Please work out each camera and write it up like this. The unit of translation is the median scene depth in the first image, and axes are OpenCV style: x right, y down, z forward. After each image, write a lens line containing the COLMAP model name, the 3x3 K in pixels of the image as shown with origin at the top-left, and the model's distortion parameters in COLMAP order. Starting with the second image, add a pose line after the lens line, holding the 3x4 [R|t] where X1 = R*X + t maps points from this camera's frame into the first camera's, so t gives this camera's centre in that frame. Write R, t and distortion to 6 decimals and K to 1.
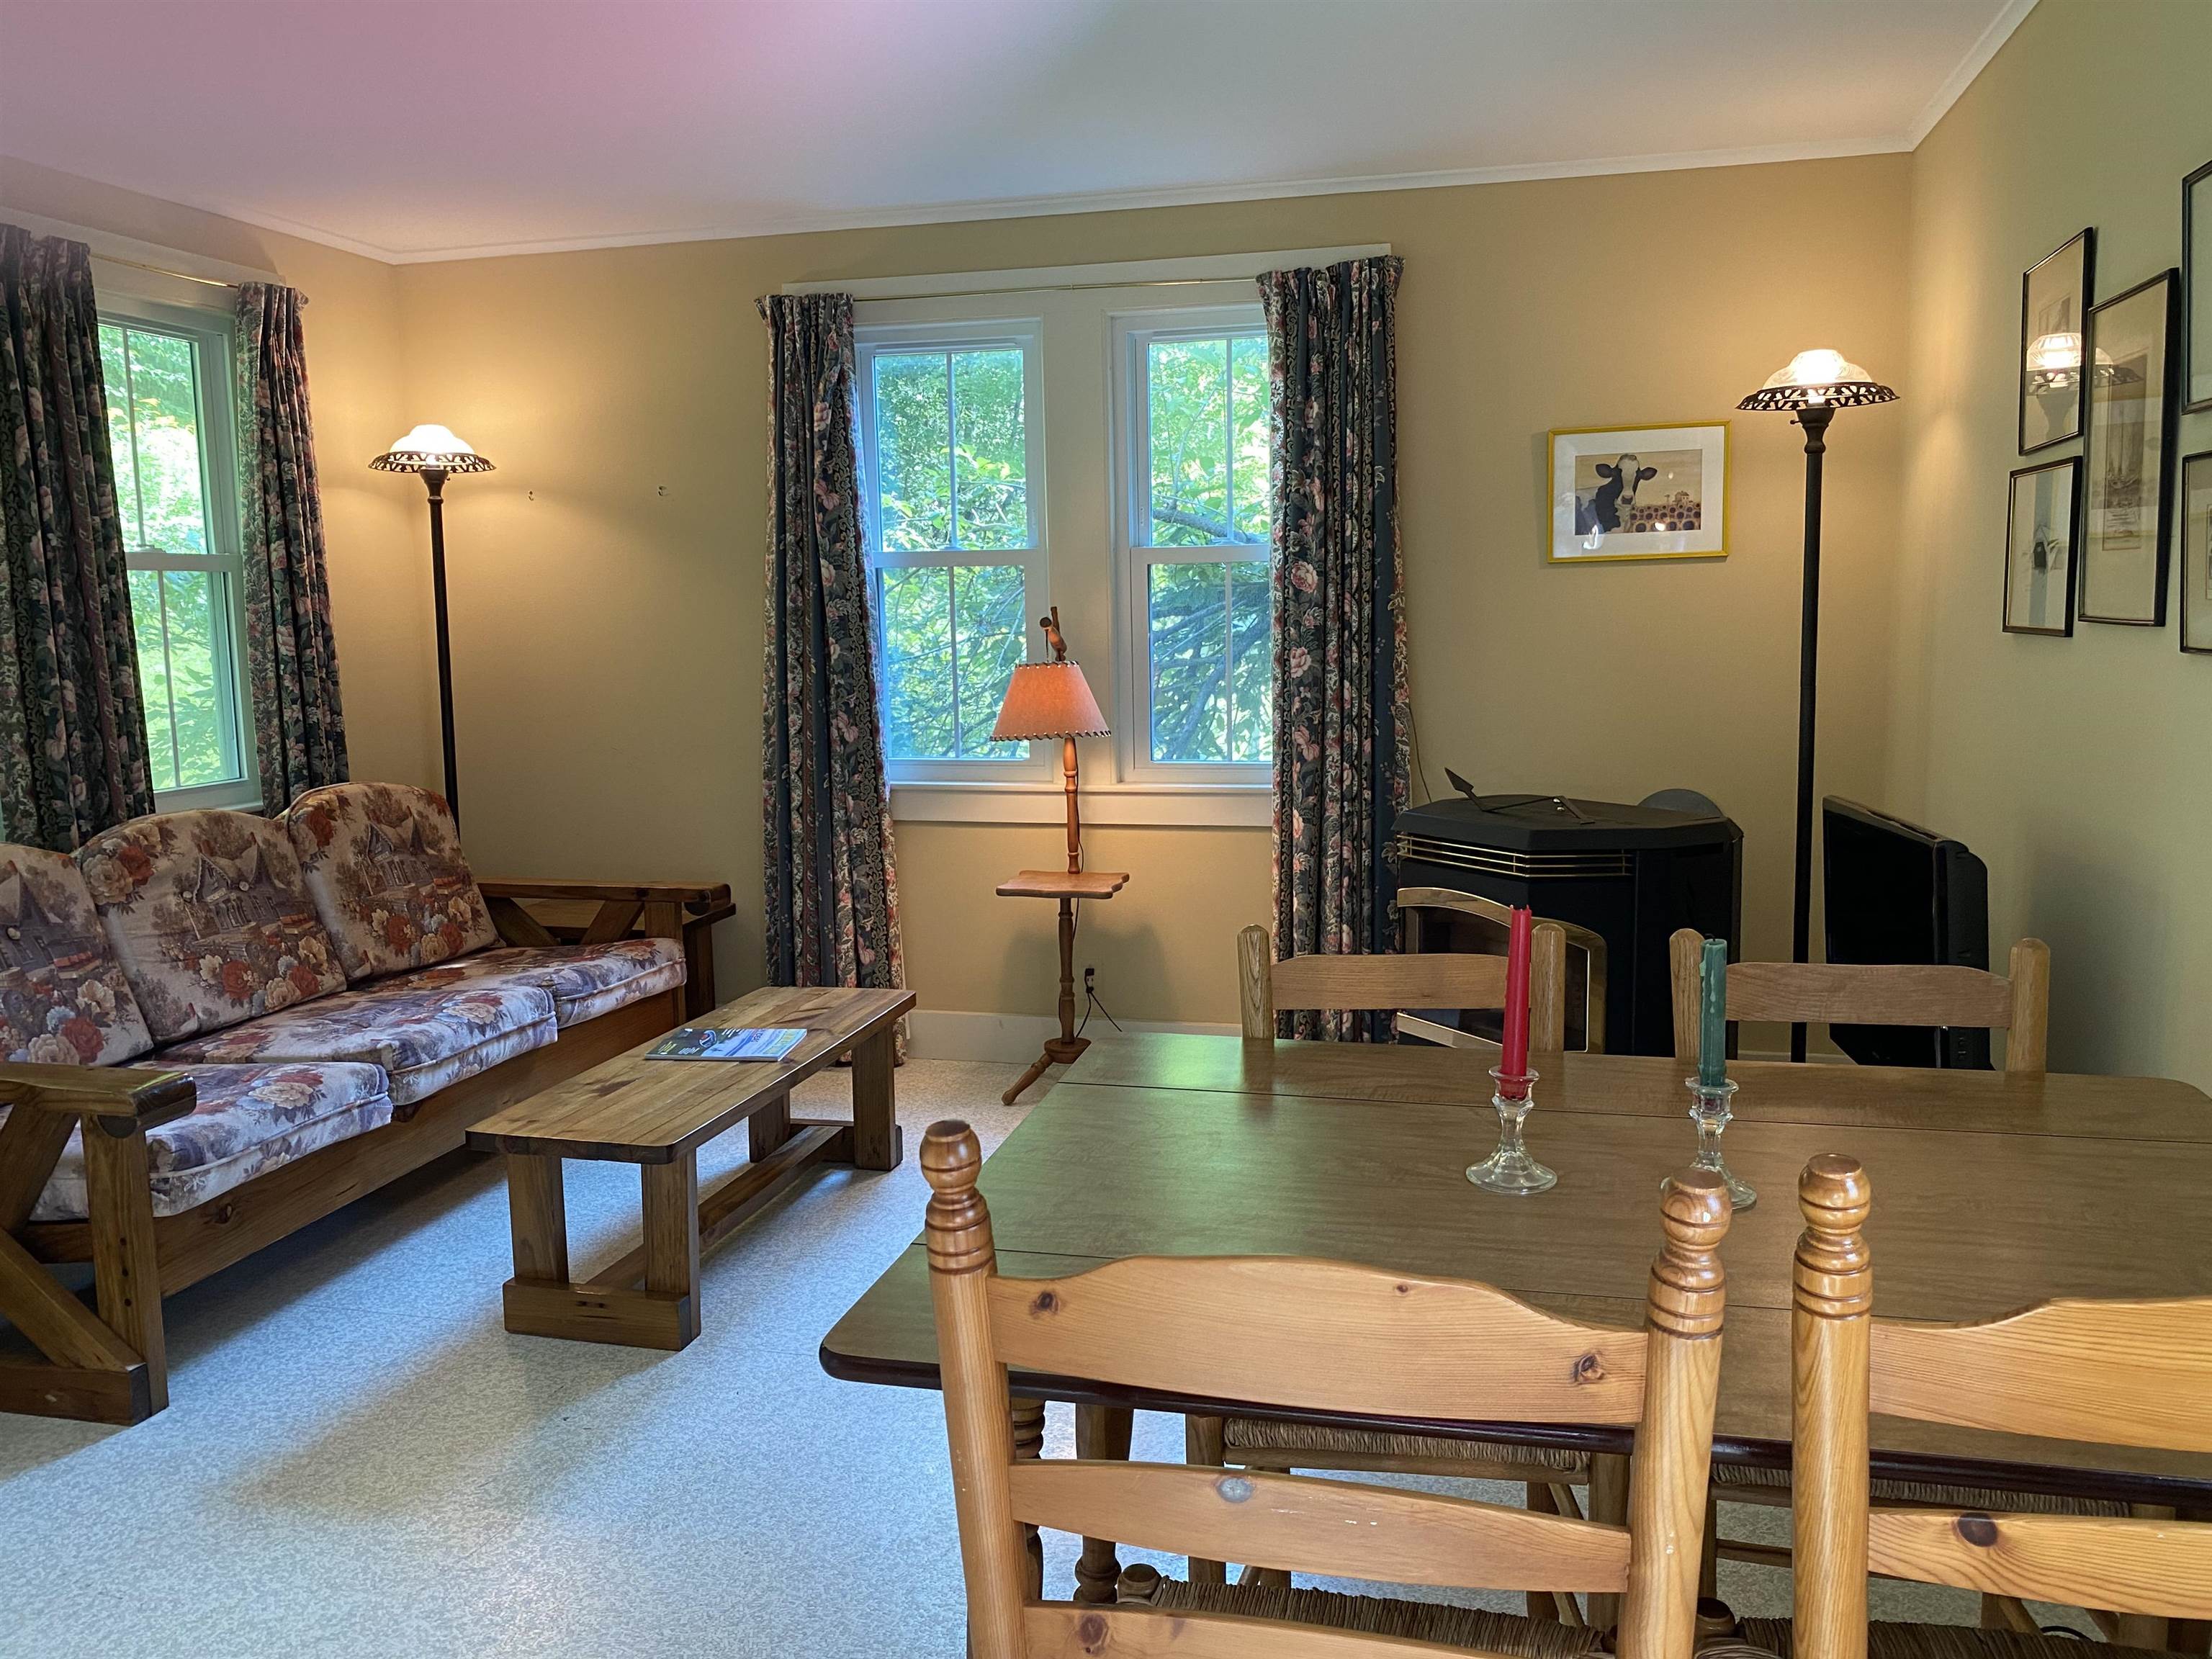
lens RADIAL K [[1741.1, 0, 1060.8], [0, 1741.1, 820.5], [0, 0, 1]] dist [0.165831, -0.427755]
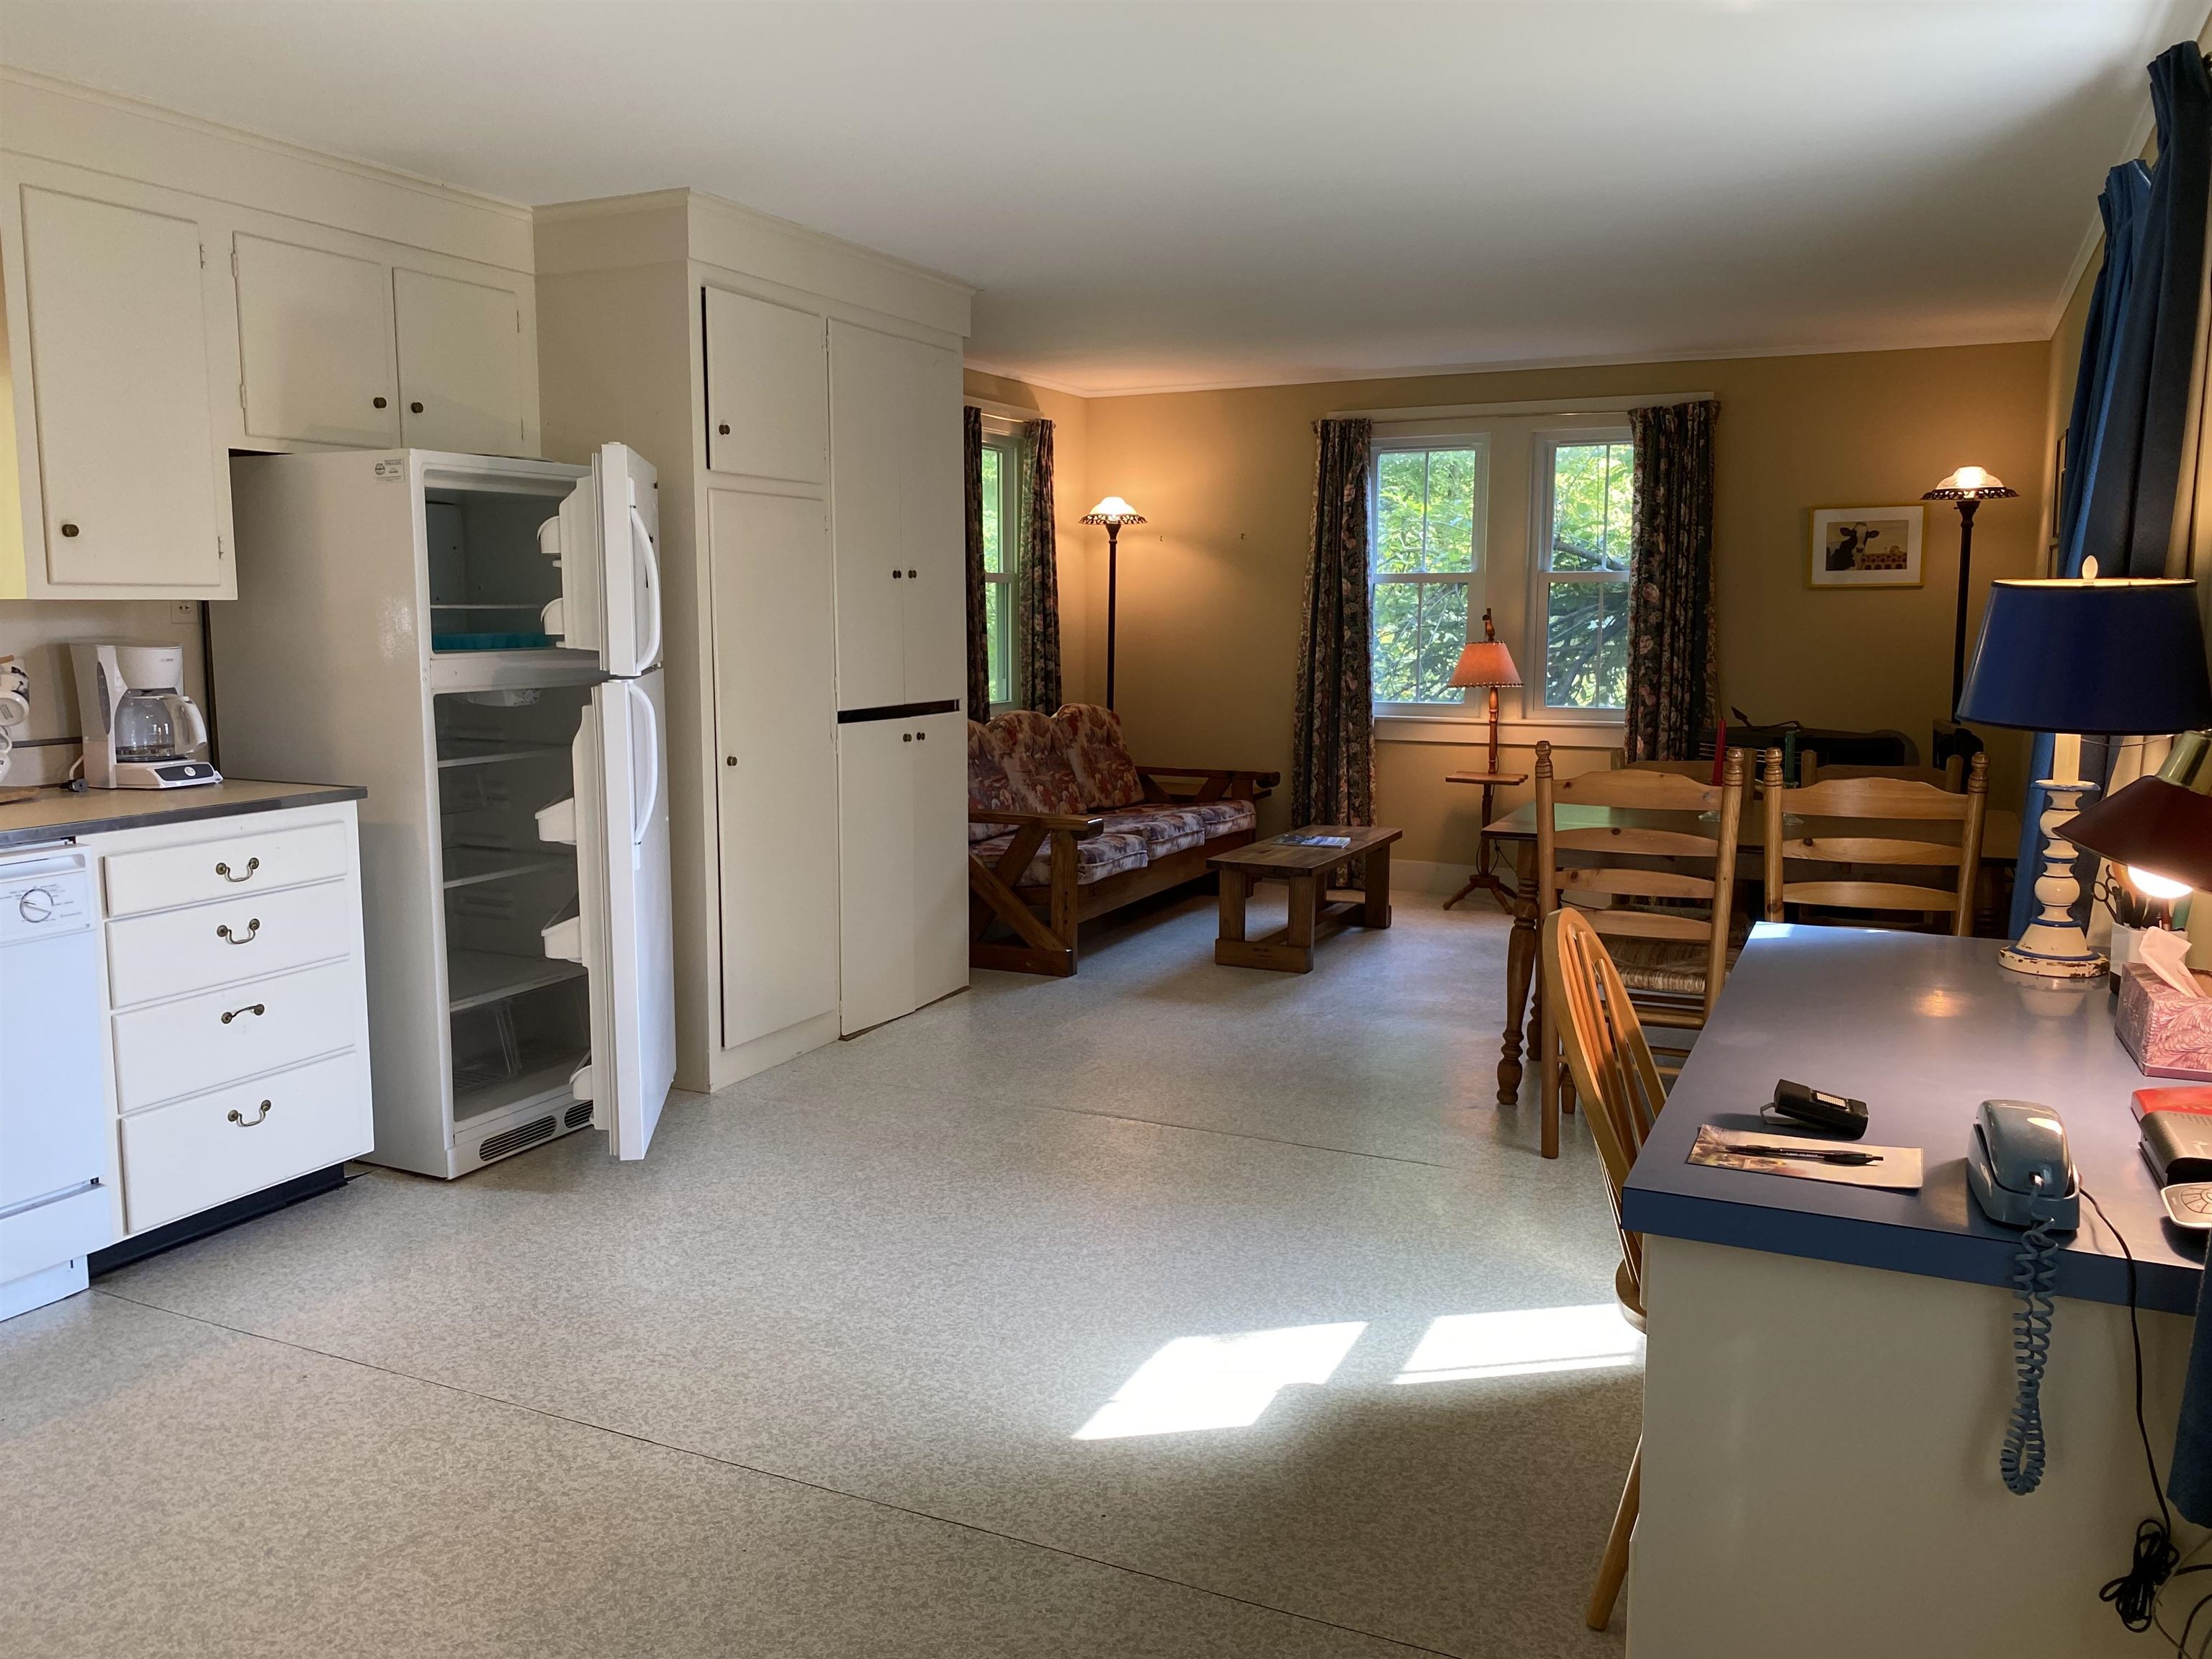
lens RADIAL K [[1741.1, 0, 1060.8], [0, 1741.1, 820.5], [0, 0, 1]] dist [0.165831, -0.427755]
pose [[0.982440, 0.040815, -0.182060, -0.091712], [-0.040474, 0.999165, 0.005589, 0.085084], [0.182136, 0.001878, 0.983272, -0.709379]]
